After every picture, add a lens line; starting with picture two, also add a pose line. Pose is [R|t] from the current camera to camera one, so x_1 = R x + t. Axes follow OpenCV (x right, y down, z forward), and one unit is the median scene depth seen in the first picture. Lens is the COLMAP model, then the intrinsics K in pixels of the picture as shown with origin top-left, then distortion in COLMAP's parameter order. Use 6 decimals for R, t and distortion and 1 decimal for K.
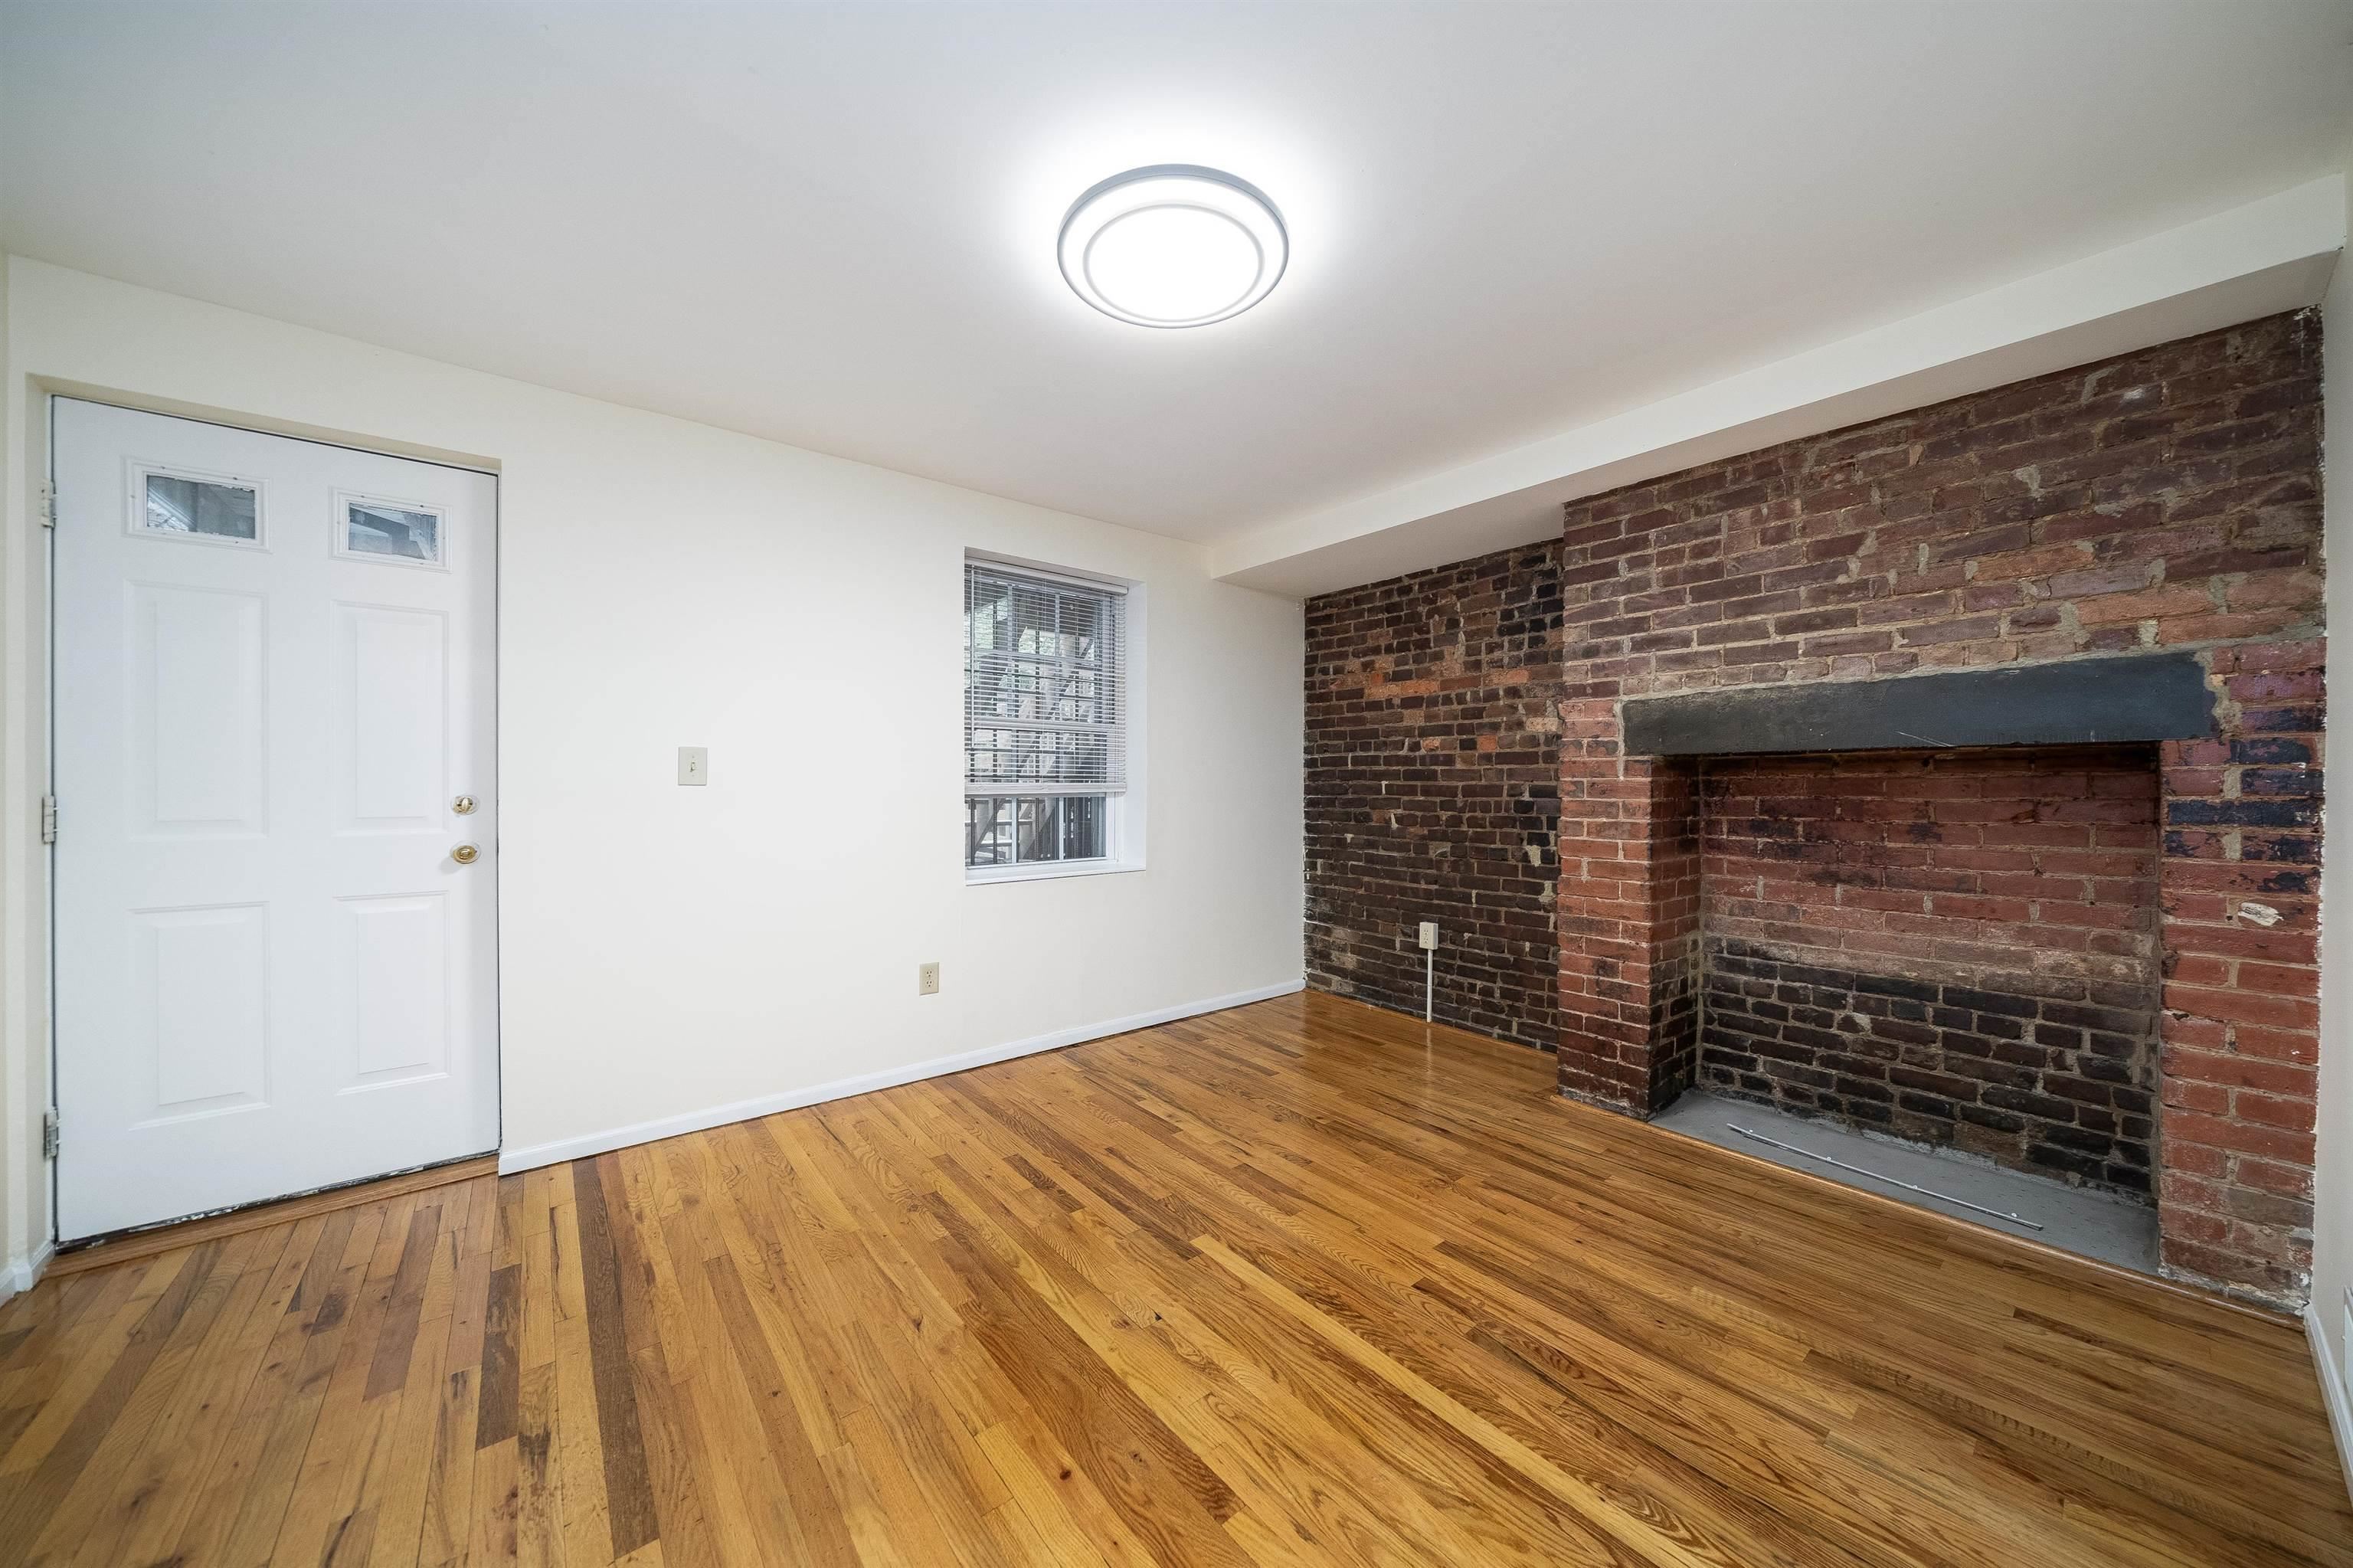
lens RADIAL K [[809.2, 0, 1176.7], [0, 809.2, 784.7], [0, 0, 1]] dist [-0.003399, -0.000202]
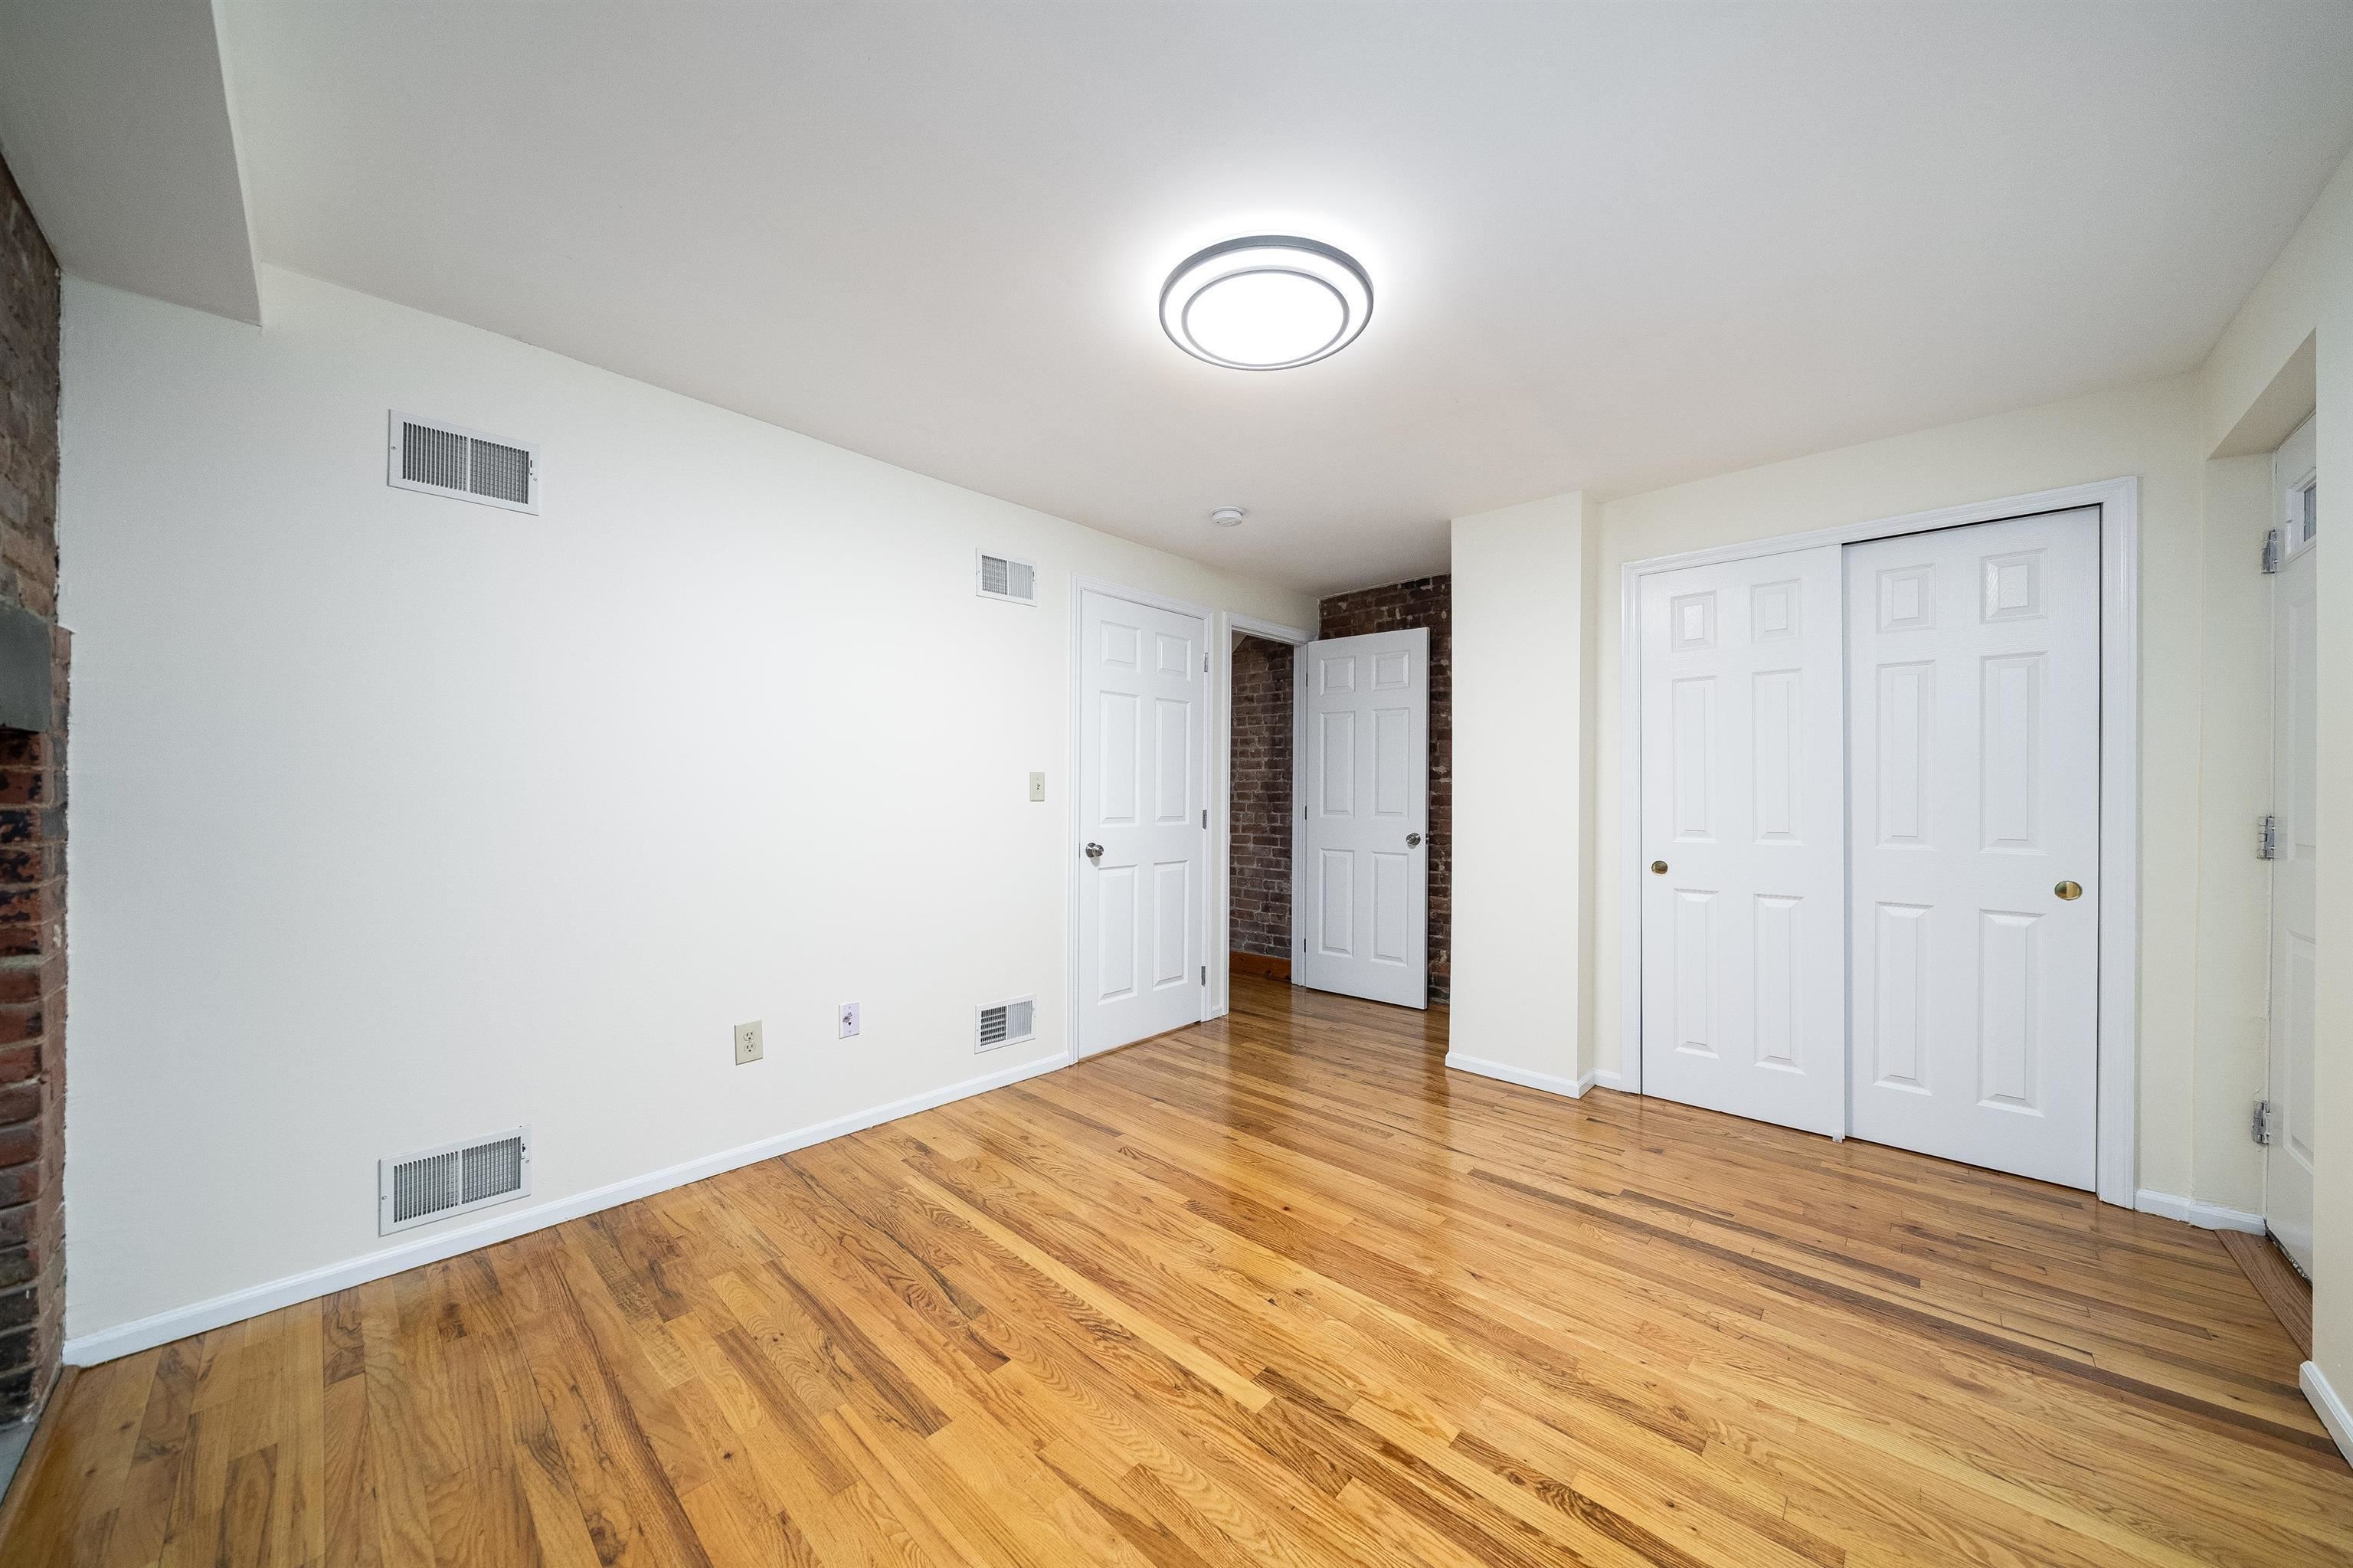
lens RADIAL K [[809.2, 0, 1174.8], [0, 809.2, 786.0], [0, 0, 1]] dist [-0.003399, -0.000202]
pose [[-0.990635, -0.007134, -0.136352, 0.253226], [-0.006597, 0.999969, -0.004391, -0.012444], [0.136379, -0.003450, -0.990651, 2.039127]]
